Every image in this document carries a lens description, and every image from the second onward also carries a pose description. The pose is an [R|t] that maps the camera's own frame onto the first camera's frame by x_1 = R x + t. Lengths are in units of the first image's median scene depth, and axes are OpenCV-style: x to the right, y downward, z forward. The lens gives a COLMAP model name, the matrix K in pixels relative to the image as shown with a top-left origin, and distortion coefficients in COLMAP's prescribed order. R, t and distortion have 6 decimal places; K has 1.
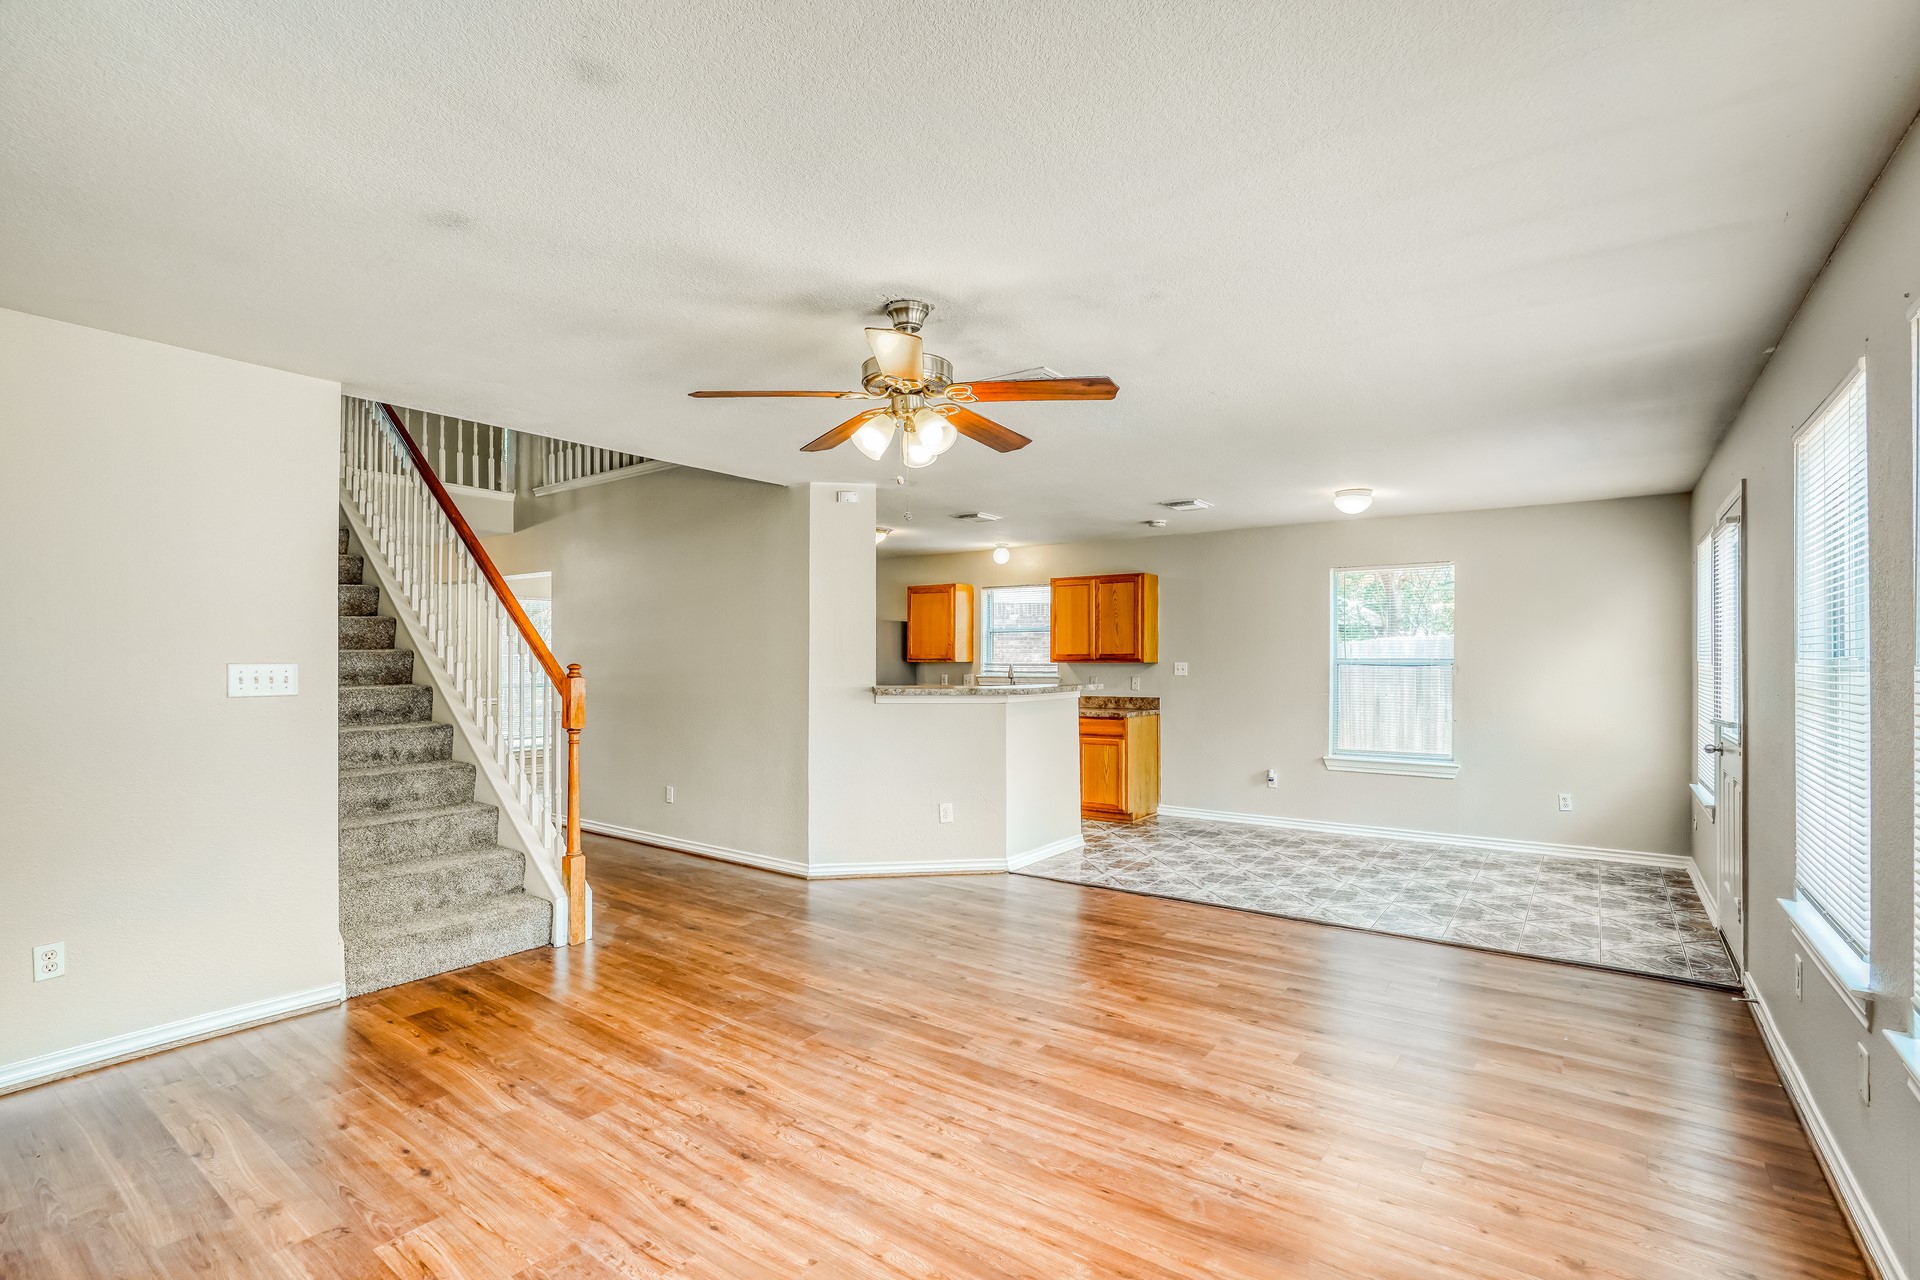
lens RADIAL K [[879.6, 0, 959.2], [0, 879.6, 655.7], [0, 0, 1]] dist [0.004629, -0.000986]
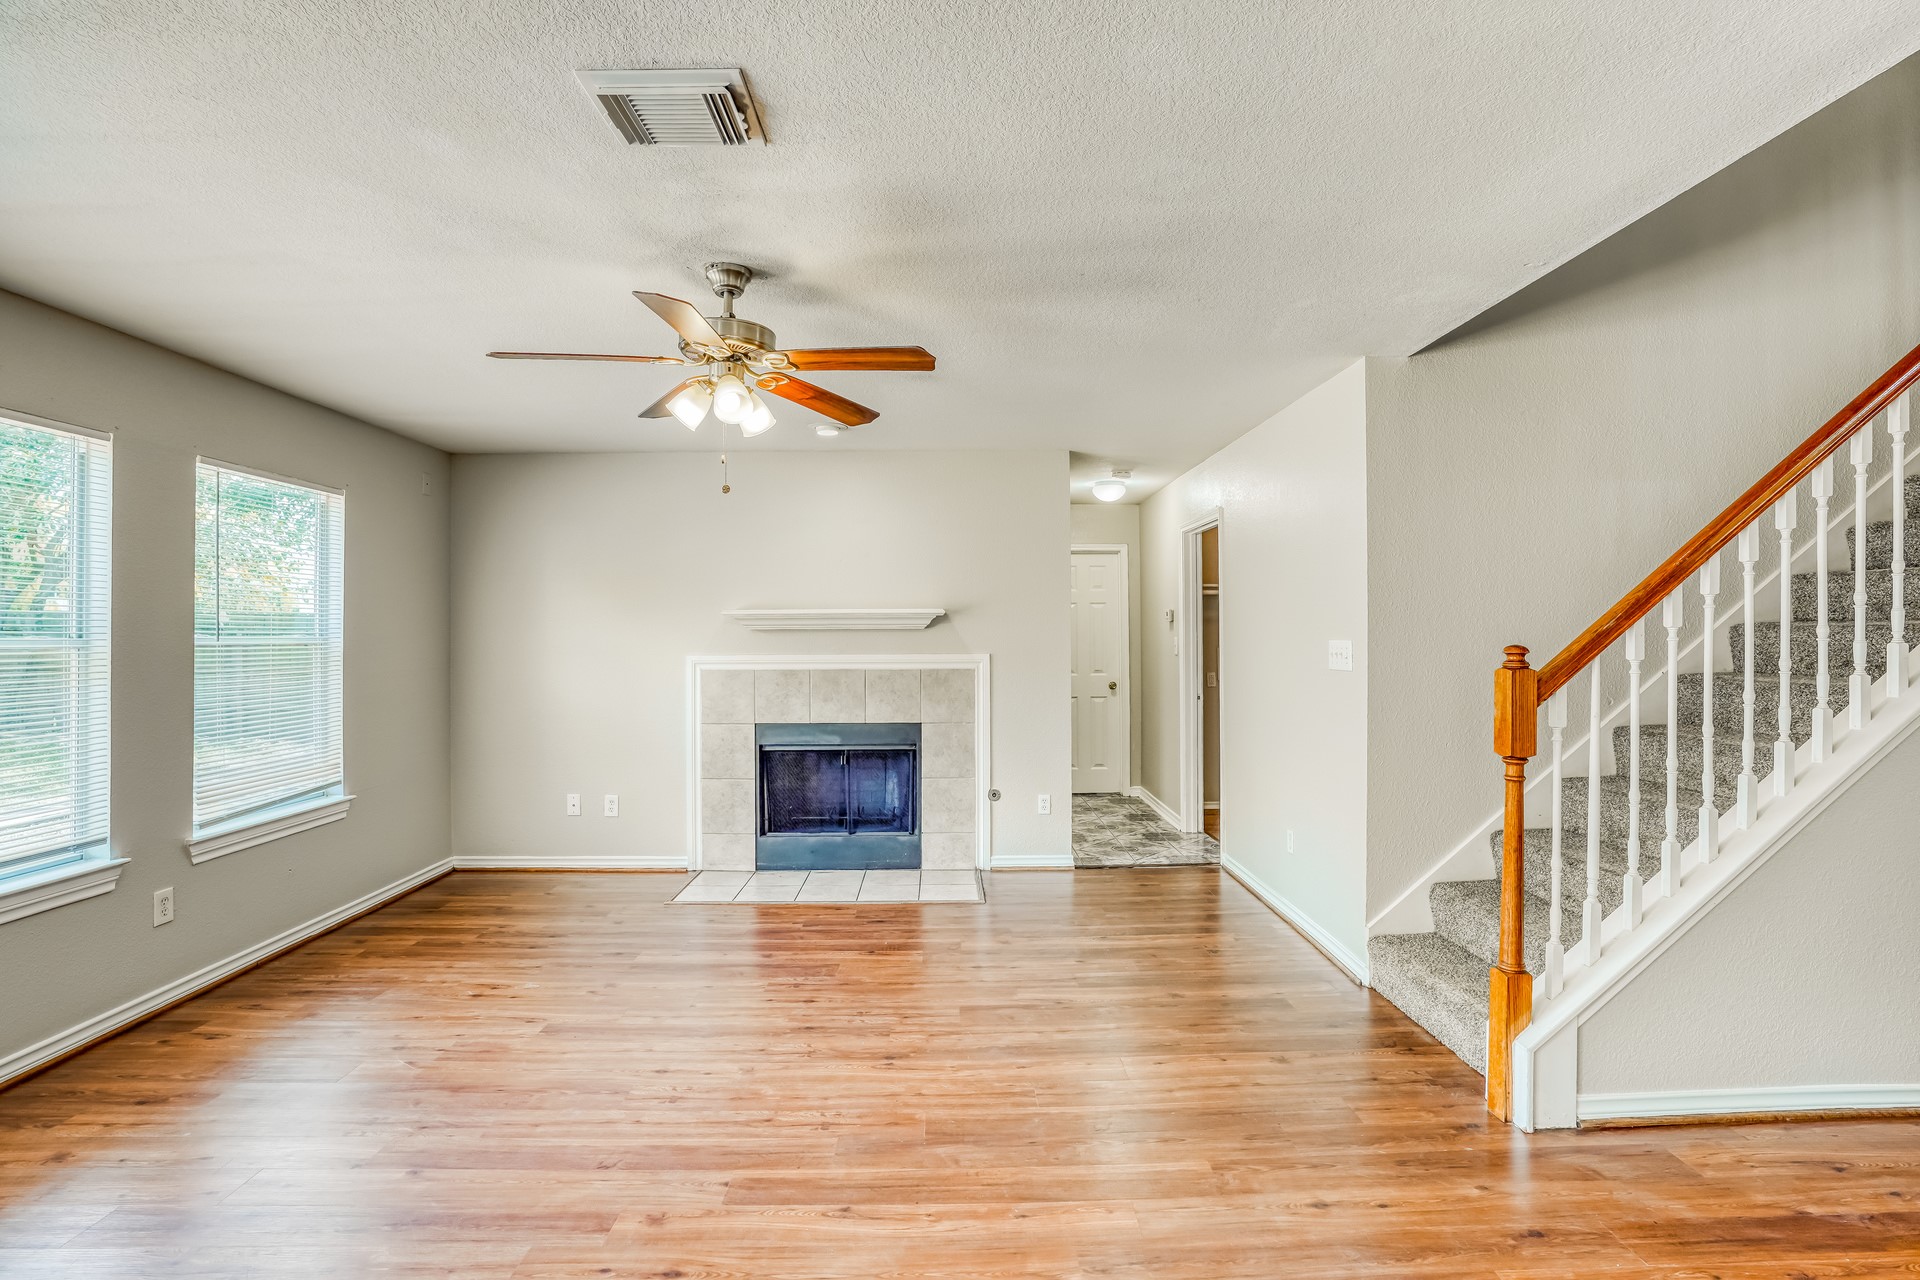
lens RADIAL K [[879.6, 0, 957.8], [0, 879.6, 634.9], [0, 0, 1]] dist [0.004629, -0.000986]
pose [[-0.788080, 0.004876, -0.615553, 0.328463], [0.015171, 0.999819, -0.011502, 0.004662], [0.615386, -0.018403, -0.788011, 1.869175]]
